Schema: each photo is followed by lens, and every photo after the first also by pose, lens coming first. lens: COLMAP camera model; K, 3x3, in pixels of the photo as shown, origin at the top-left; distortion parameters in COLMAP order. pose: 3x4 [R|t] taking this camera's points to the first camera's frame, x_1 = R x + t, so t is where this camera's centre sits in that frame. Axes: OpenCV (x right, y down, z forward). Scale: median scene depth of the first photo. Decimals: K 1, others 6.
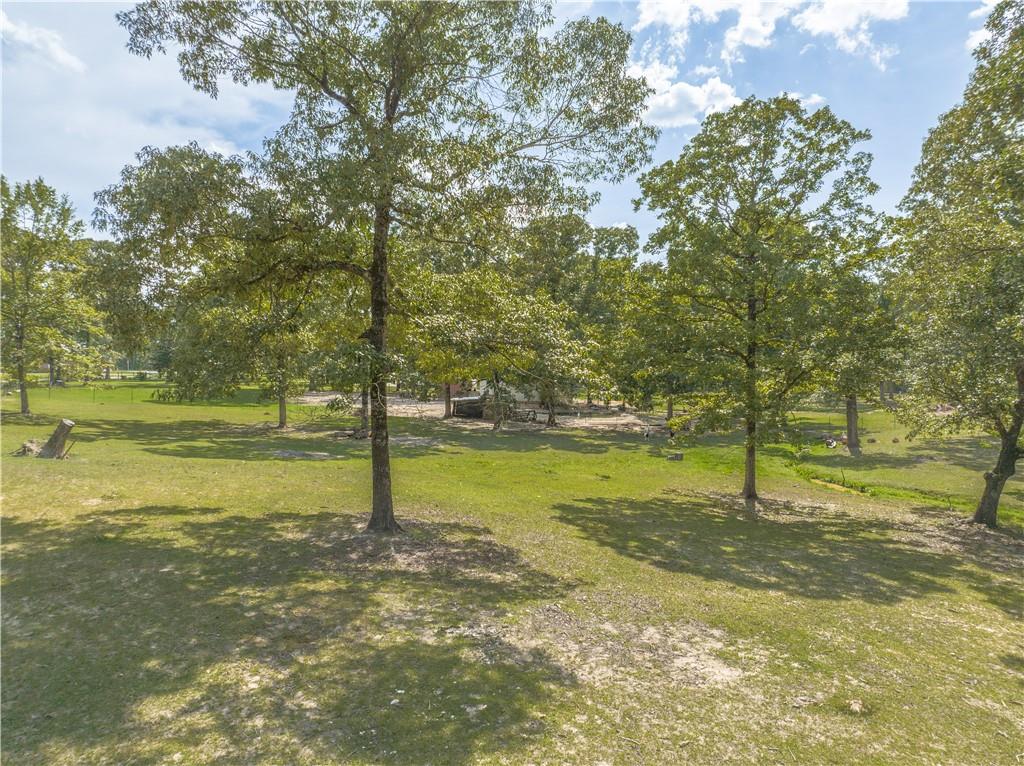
lens RADIAL K [[721.2, 0, 516.5], [0, 721.2, 385.9], [0, 0, 1]] dist [-0.061167, 0.037673]
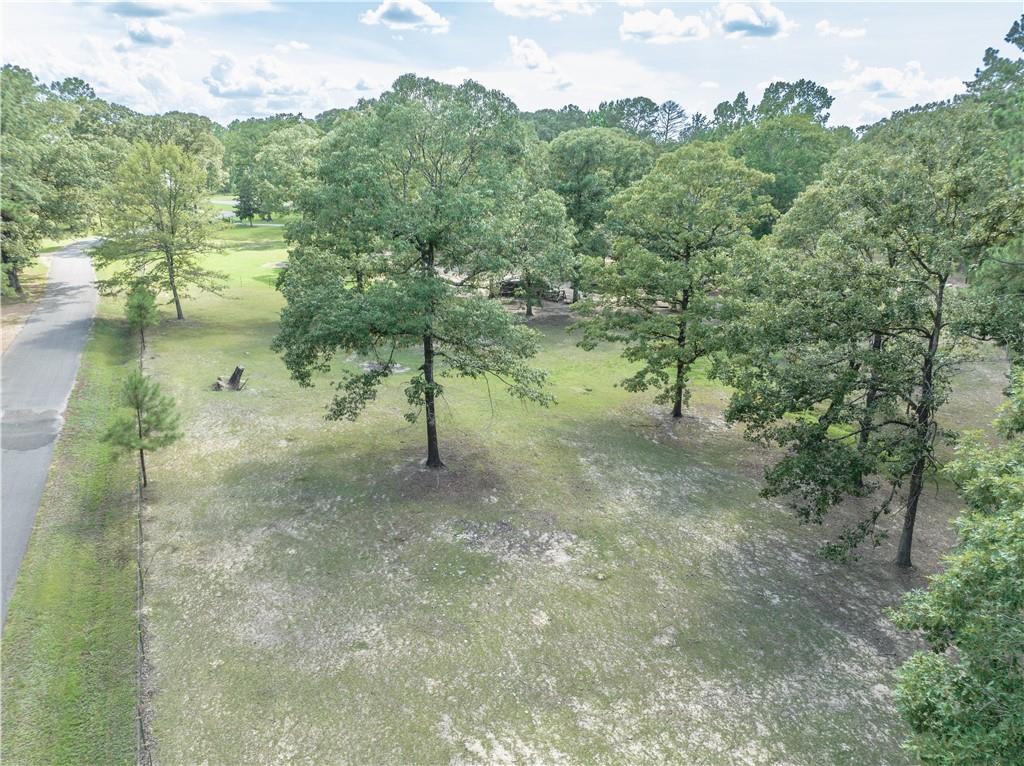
lens RADIAL K [[721.2, 0, 516.5], [0, 721.2, 385.9], [0, 0, 1]] dist [-0.061167, 0.037673]
pose [[0.996114, 0.025018, -0.084441, 0.308759], [-0.001373, 0.963097, 0.269151, -0.838661], [0.088058, -0.267989, 0.959389, -1.249463]]
